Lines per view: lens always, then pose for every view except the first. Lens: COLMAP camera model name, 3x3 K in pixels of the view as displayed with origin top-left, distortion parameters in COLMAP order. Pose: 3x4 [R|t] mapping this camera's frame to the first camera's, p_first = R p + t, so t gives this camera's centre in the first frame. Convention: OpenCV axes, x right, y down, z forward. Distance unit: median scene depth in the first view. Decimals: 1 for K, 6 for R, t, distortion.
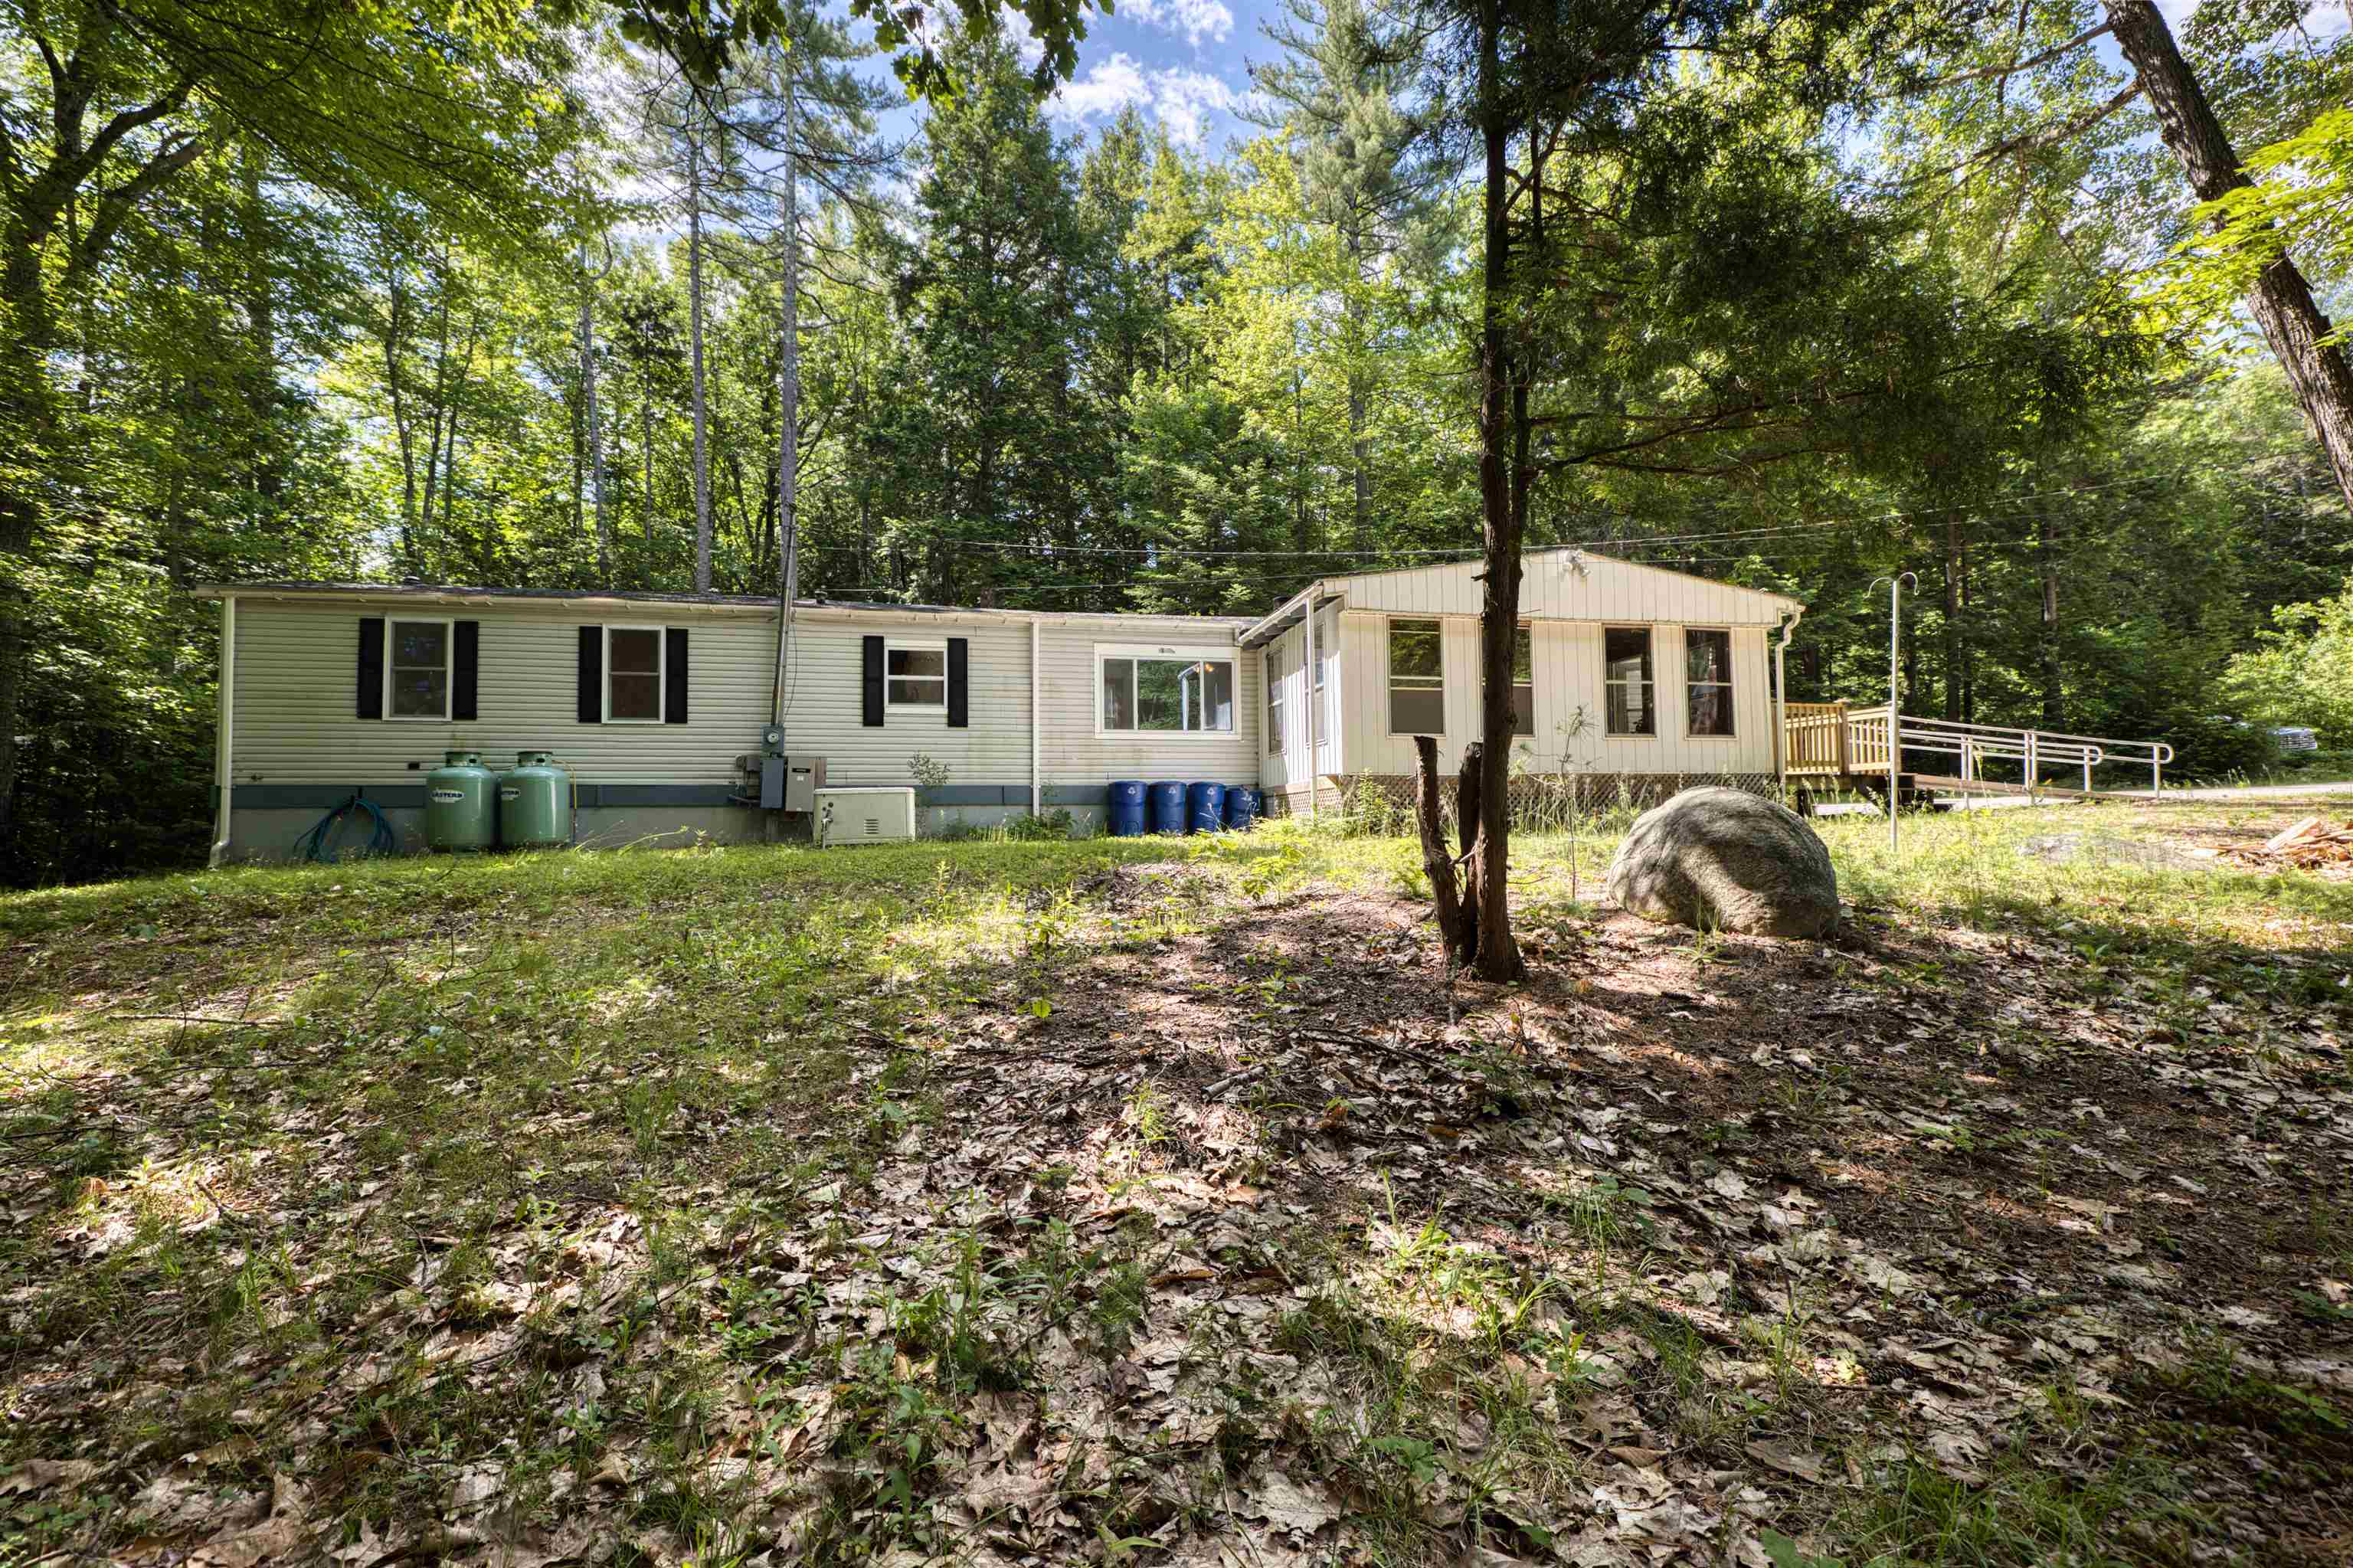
lens RADIAL K [[1015.6, 0, 1186.3], [0, 1015.6, 773.9], [0, 0, 1]] dist [0.003540, 0.000649]
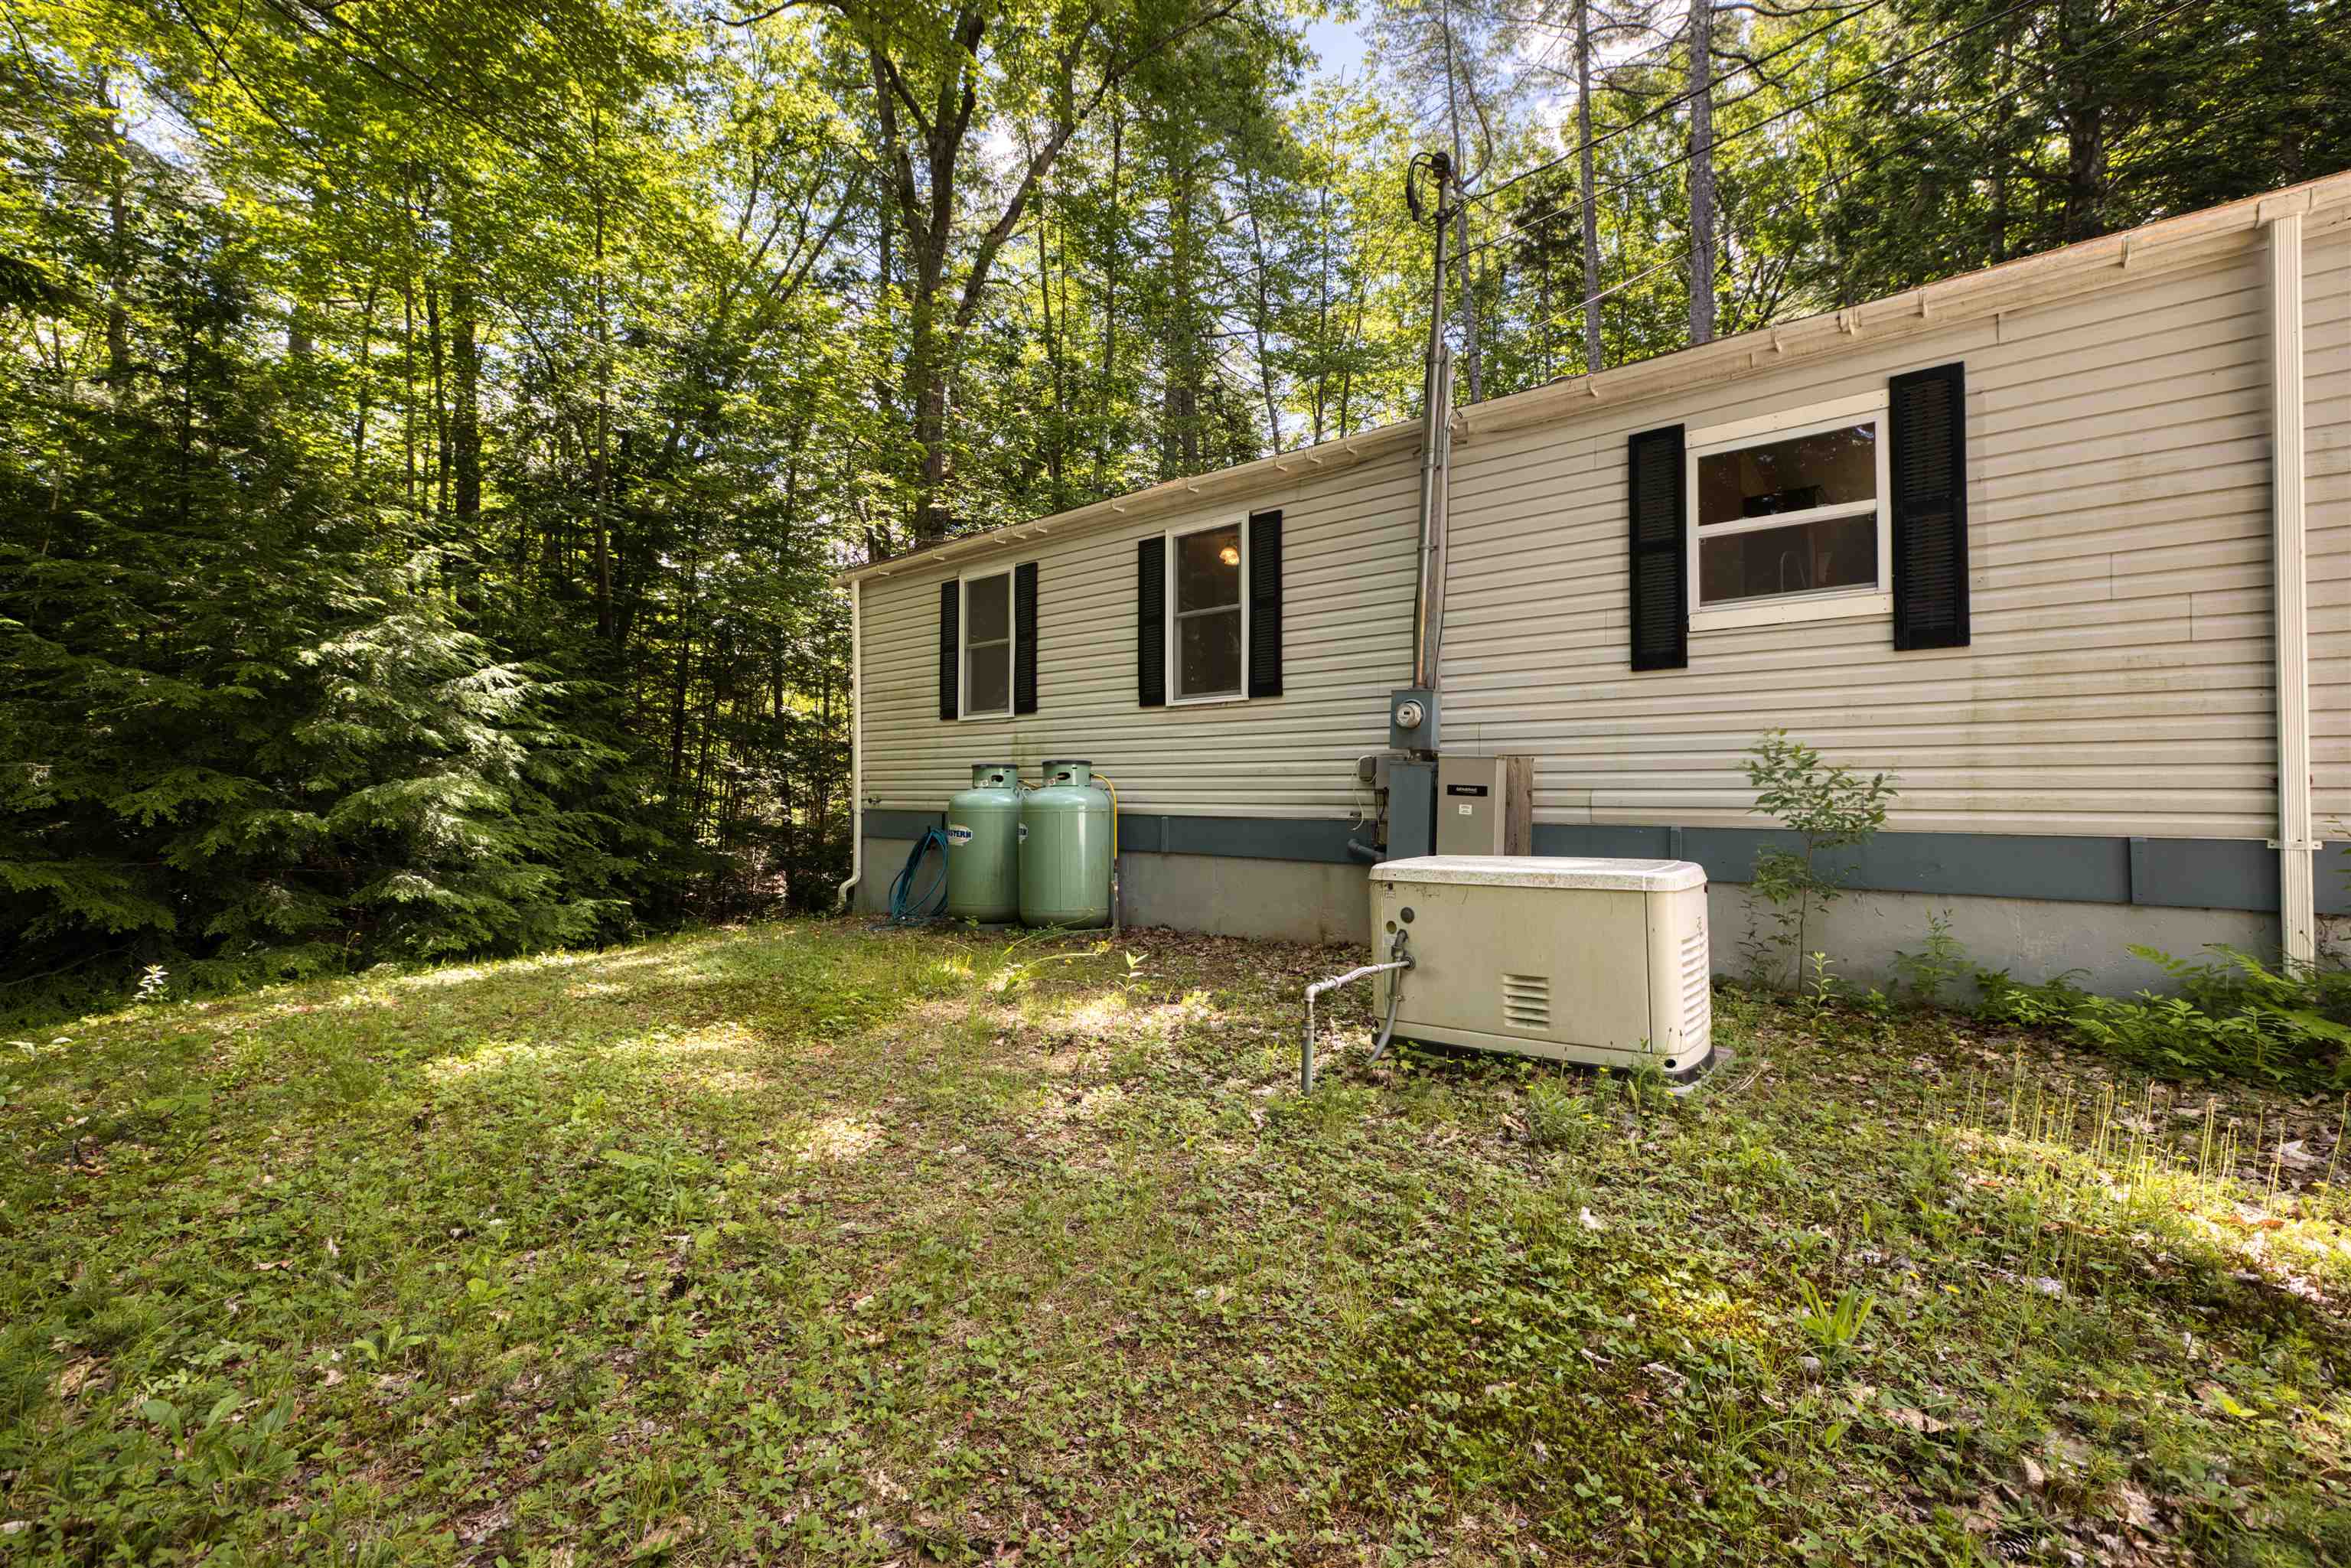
lens RADIAL K [[1014.6, 0, 1179.2], [0, 1014.6, 774.9], [0, 0, 1]] dist [0.003540, 0.000649]
pose [[0.600021, -0.007018, -0.799953, -0.118570], [0.027383, 0.999556, 0.011770, -0.017882], [0.799515, -0.028967, 0.599947, 0.657917]]
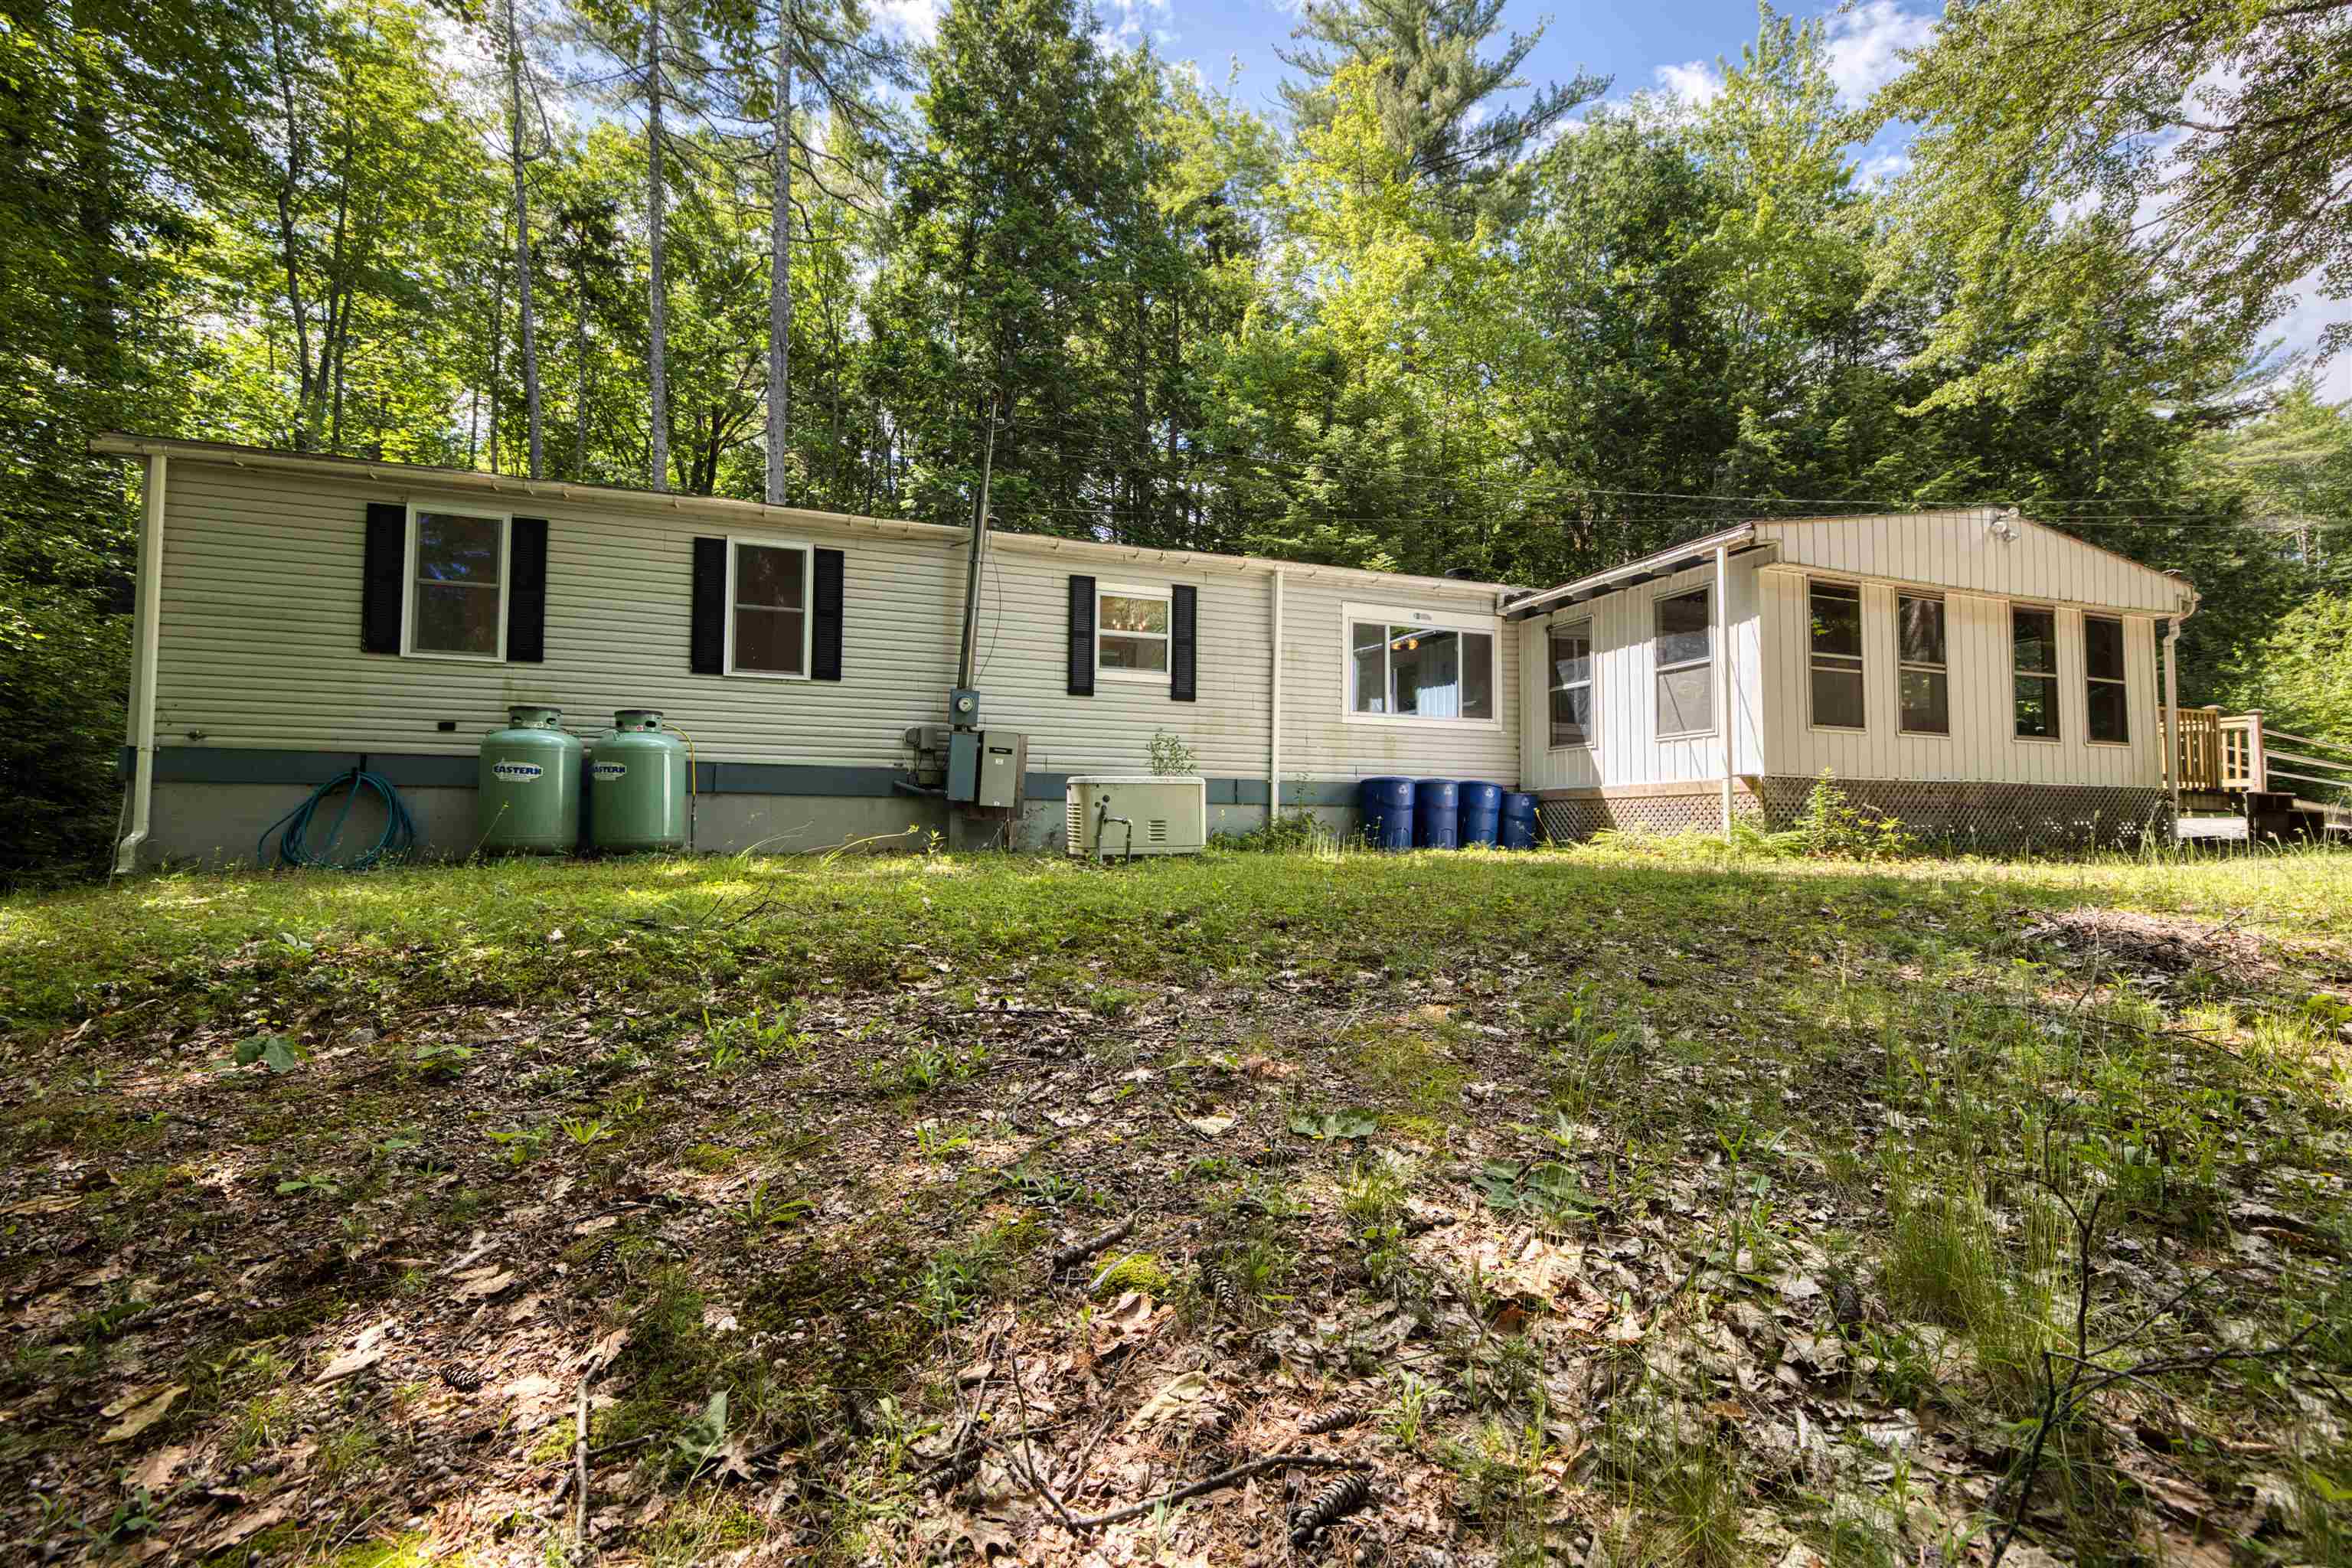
lens RADIAL K [[1015.1, 0, 1177.7], [0, 1015.1, 772.8], [0, 0, 1]] dist [0.003540, 0.000649]
pose [[0.991931, 0.027579, 0.123745, -0.342287], [-0.027080, 0.999617, -0.005710, 0.013022], [-0.123855, 0.002313, 0.992298, 0.256443]]
